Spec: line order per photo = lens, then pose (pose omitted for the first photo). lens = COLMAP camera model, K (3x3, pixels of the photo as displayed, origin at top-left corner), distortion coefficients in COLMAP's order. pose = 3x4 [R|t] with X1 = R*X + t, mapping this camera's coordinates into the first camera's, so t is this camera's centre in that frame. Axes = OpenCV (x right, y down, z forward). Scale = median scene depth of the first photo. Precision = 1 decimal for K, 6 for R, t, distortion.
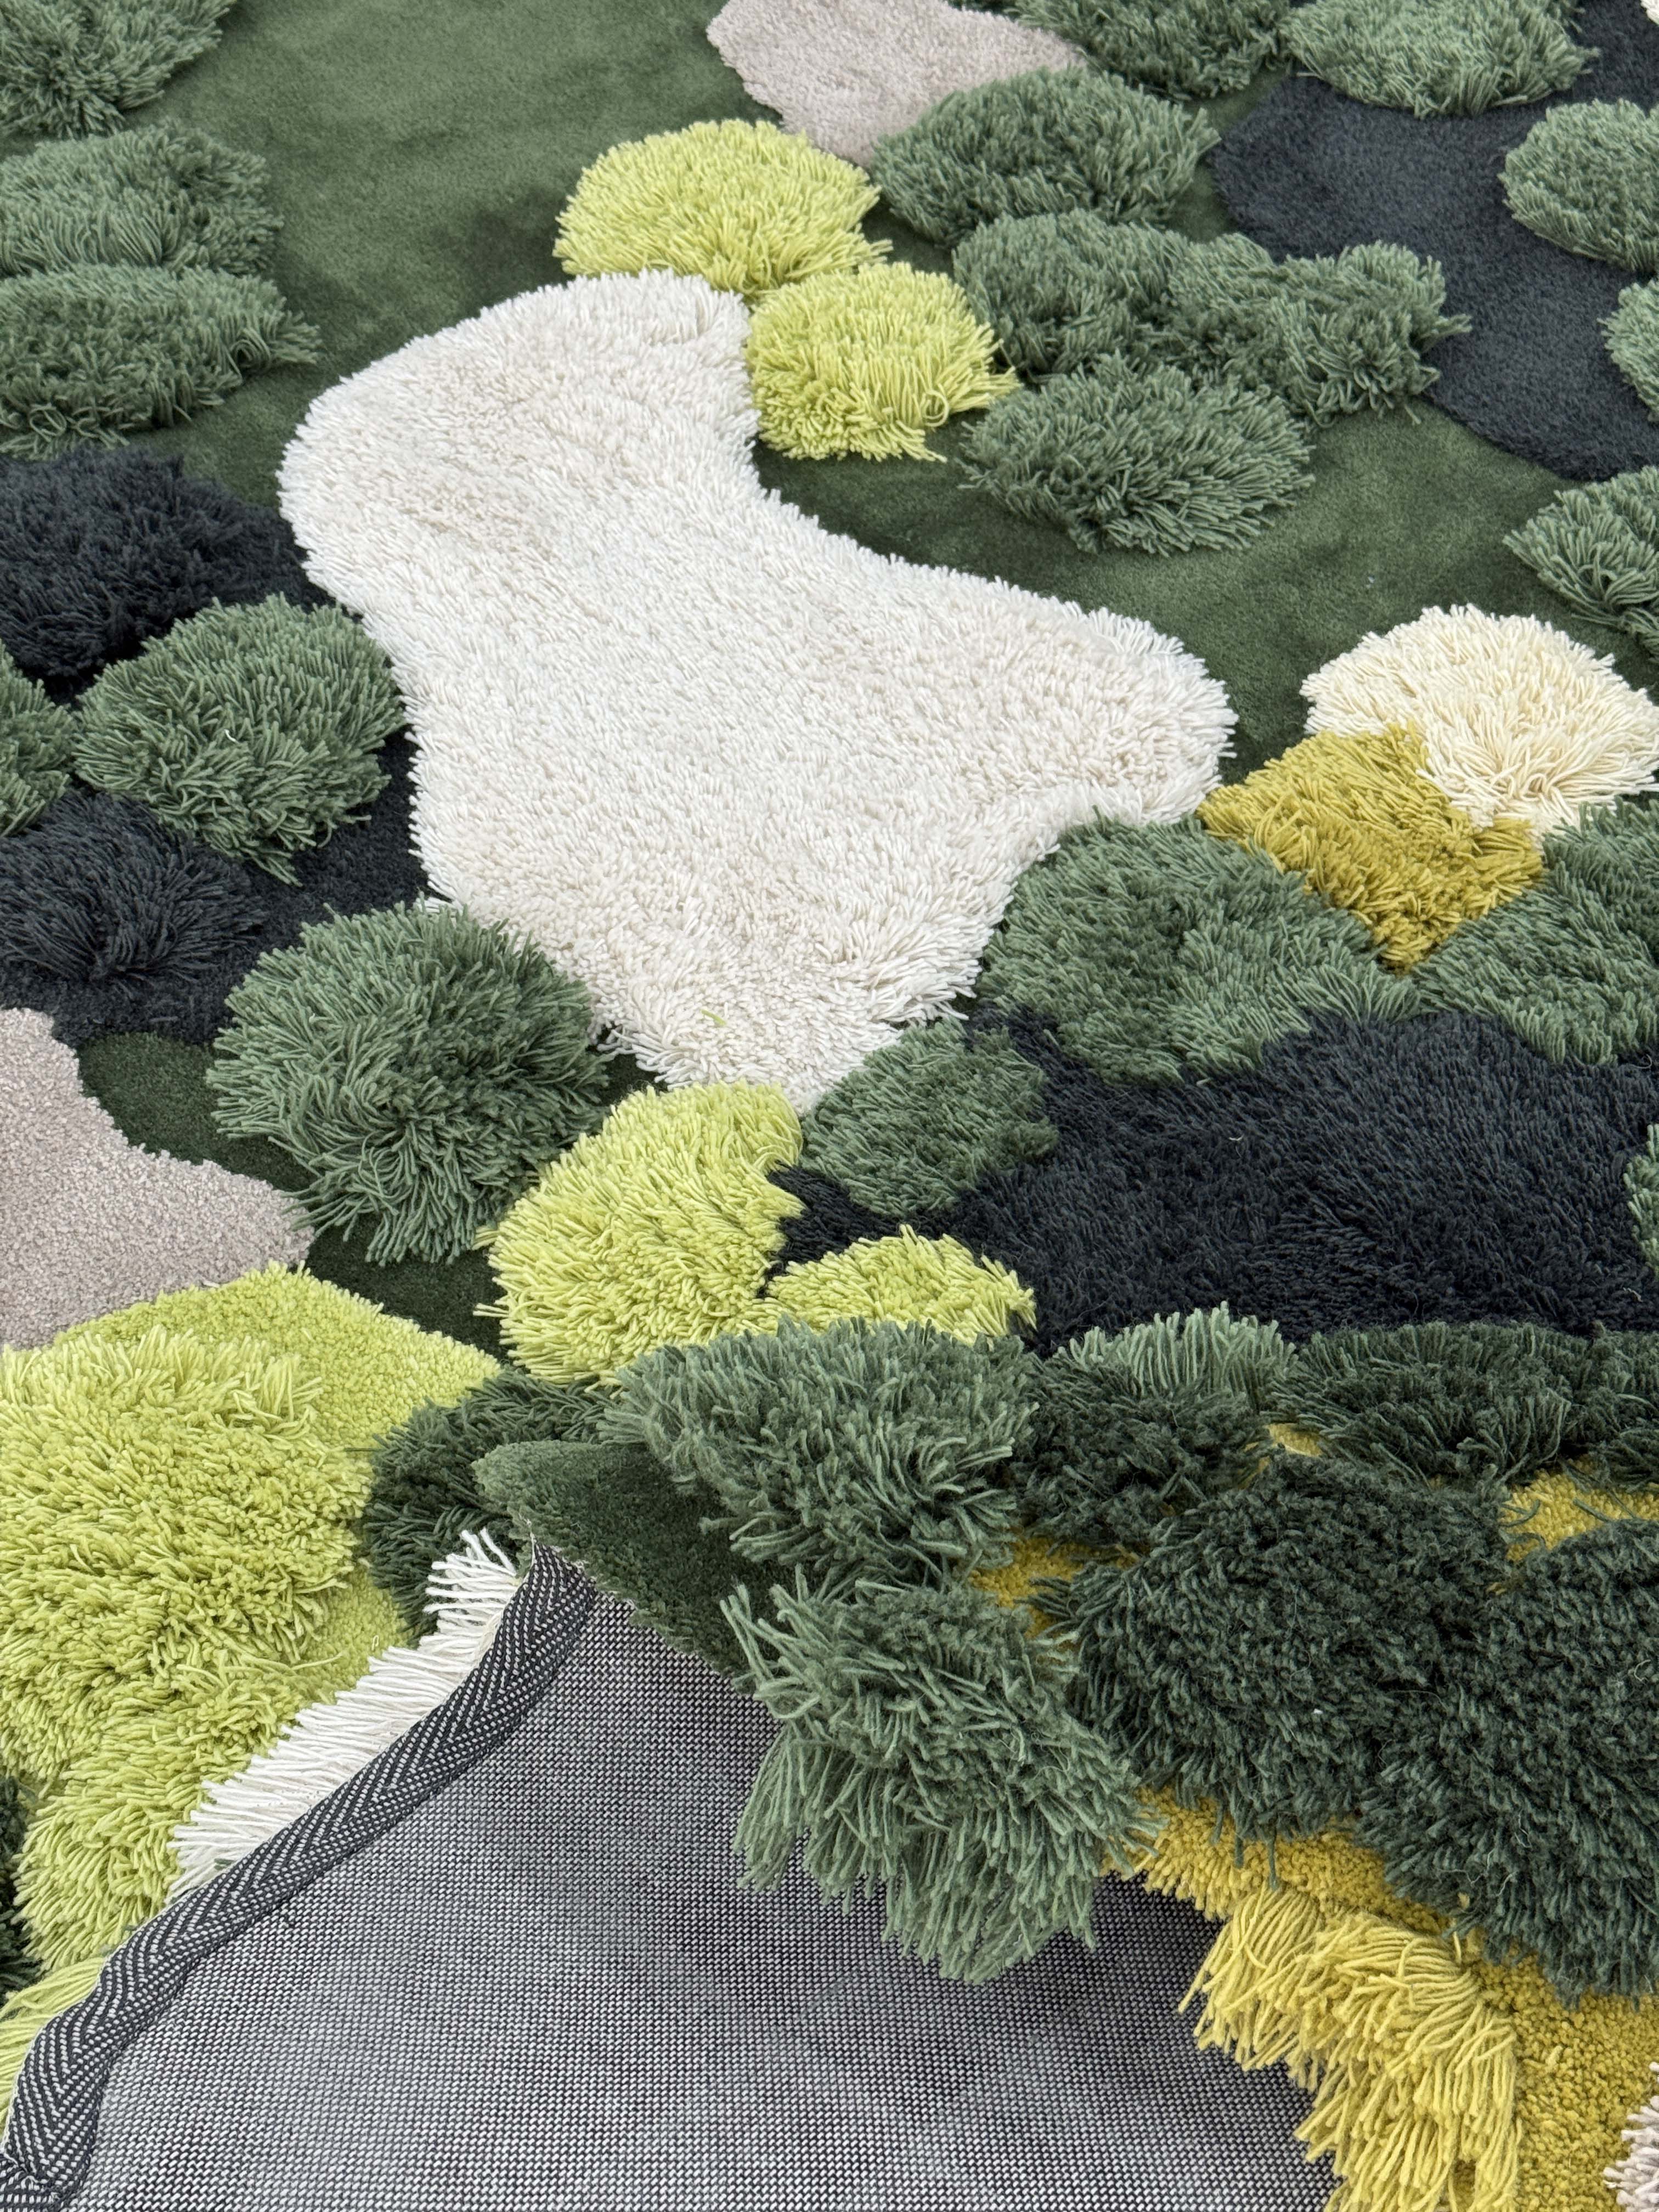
lens RADIAL K [[3145.7, 0, 829.5], [0, 3145.7, 1106.0], [0, 0, 1]] dist [0.179607, -0.261330]
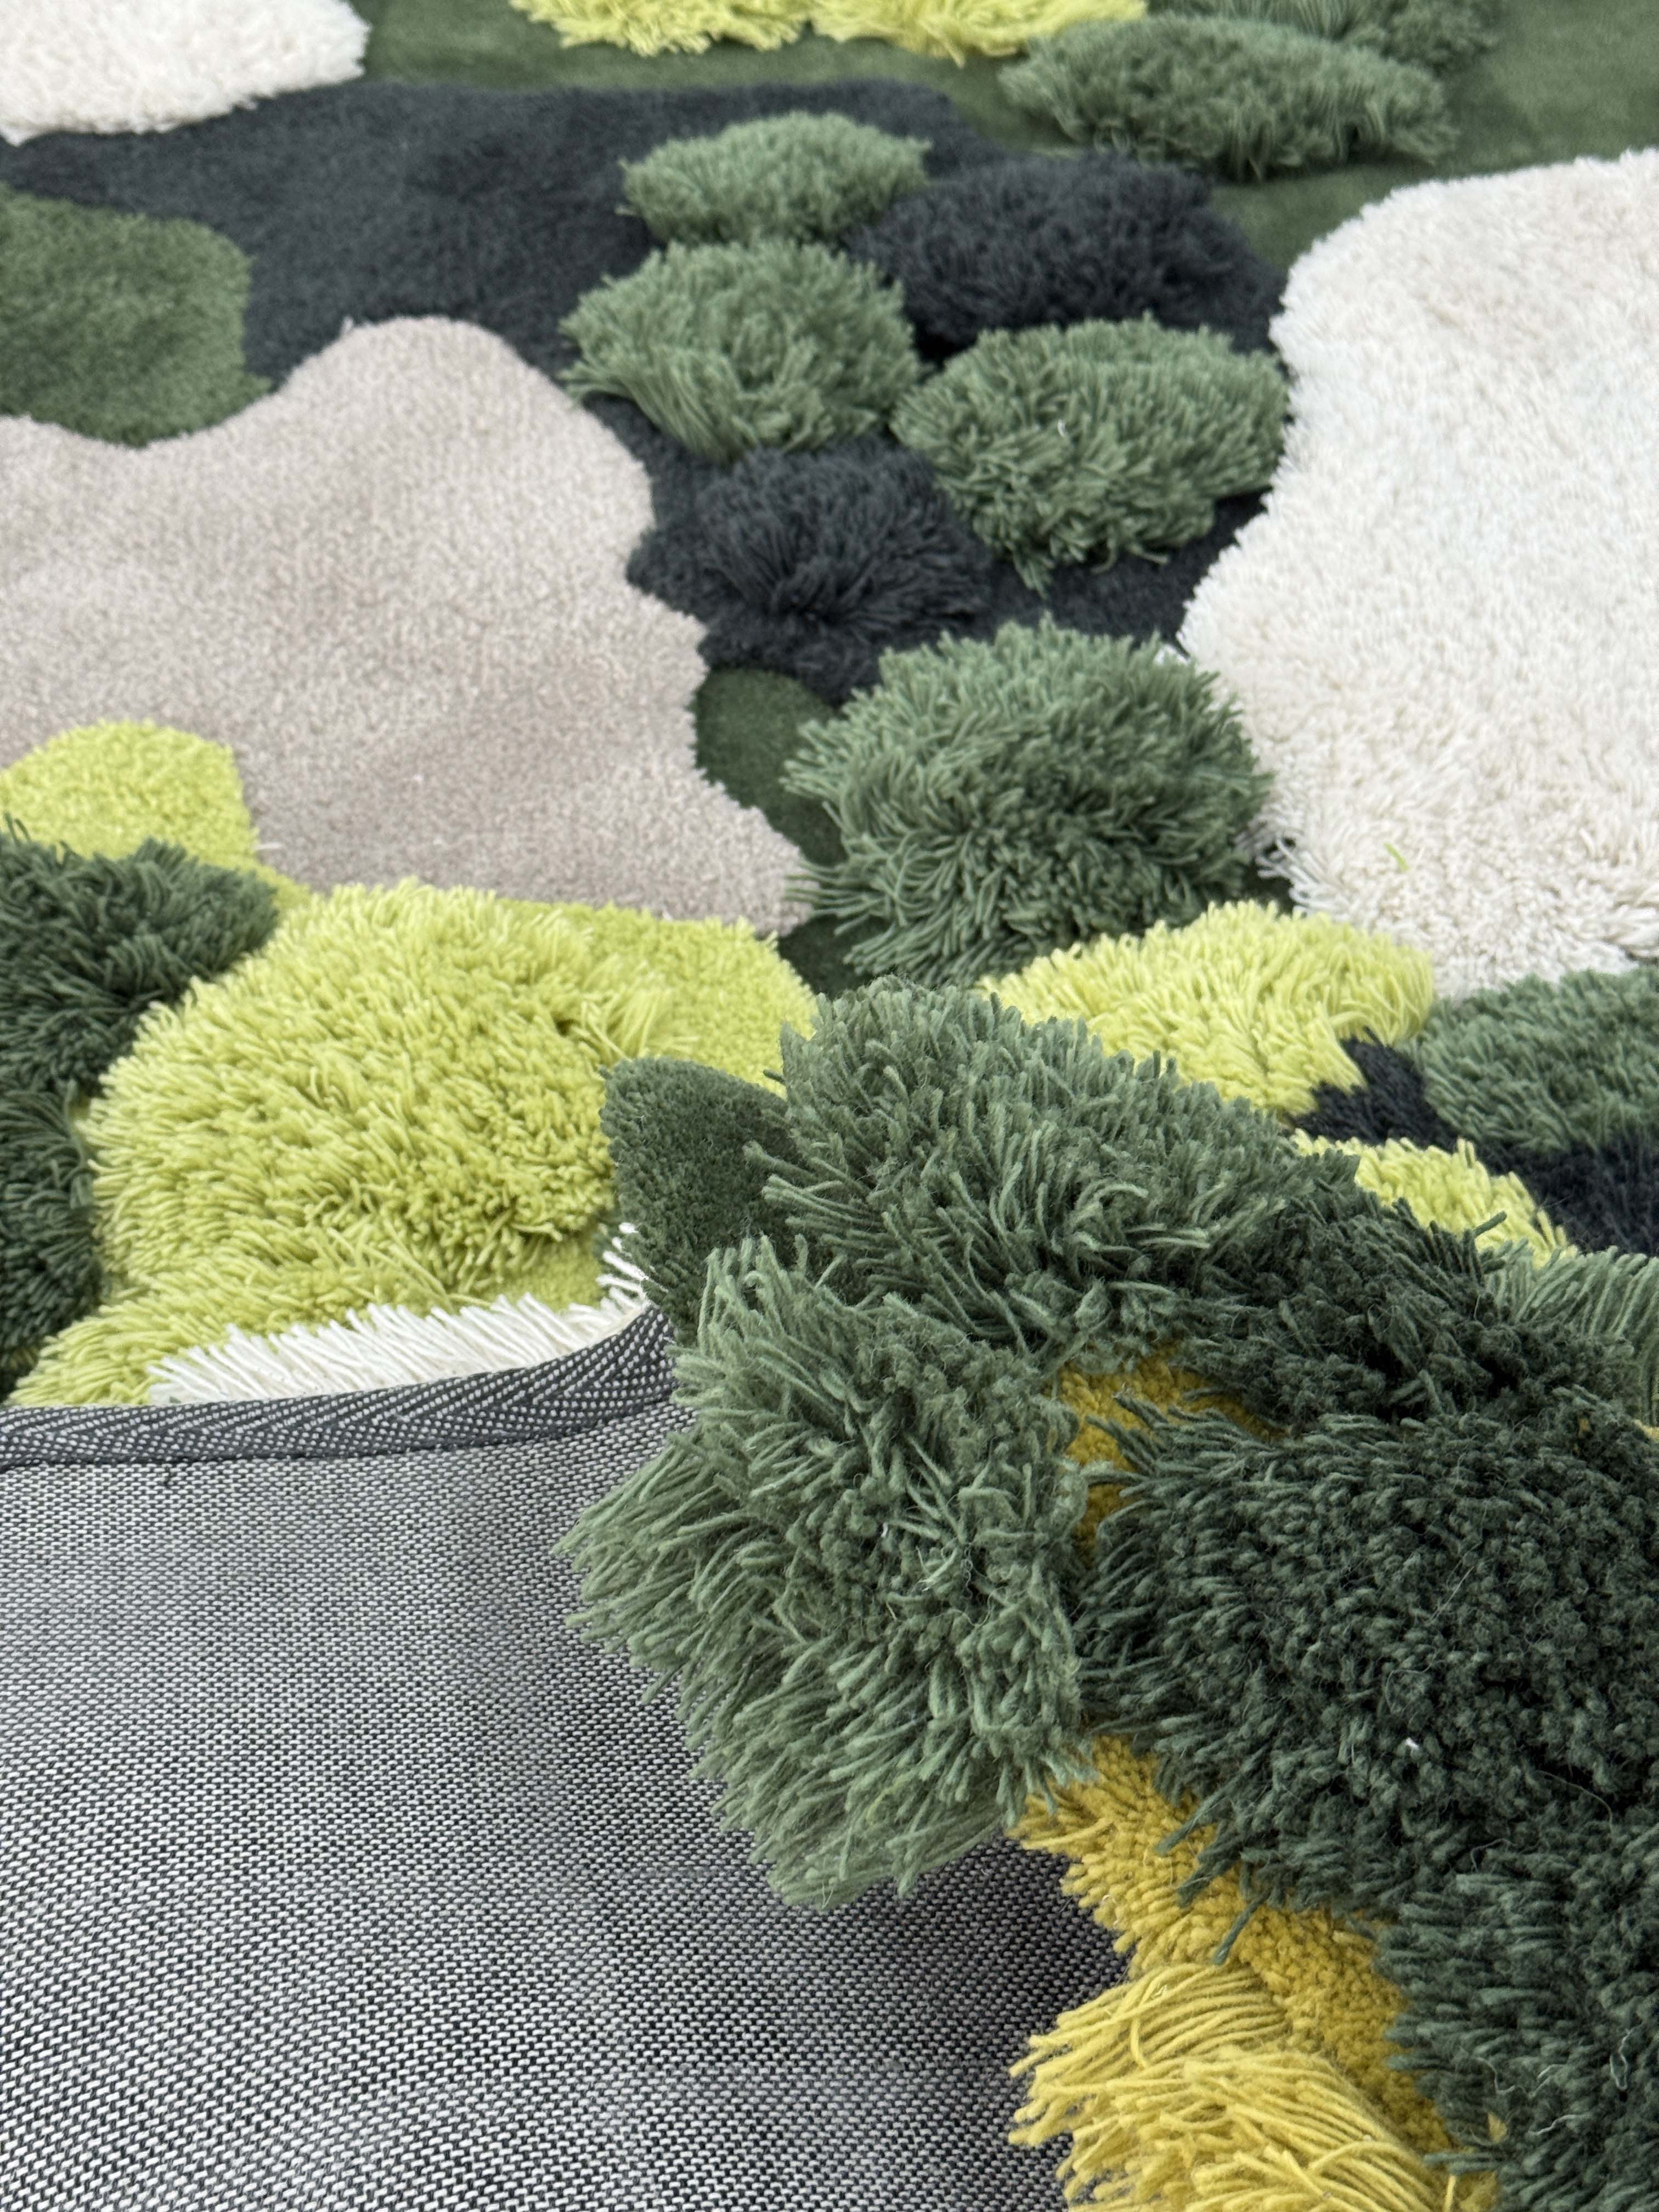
lens RADIAL K [[3145.7, 0, 829.5], [0, 3145.7, 1106.0], [0, 0, 1]] dist [0.179607, -0.261330]
pose [[0.832273, 0.346868, -0.432439, 0.207431], [-0.391814, 0.919902, -0.016214, 0.096417], [0.392178, 0.182930, 0.901517, 0.279785]]
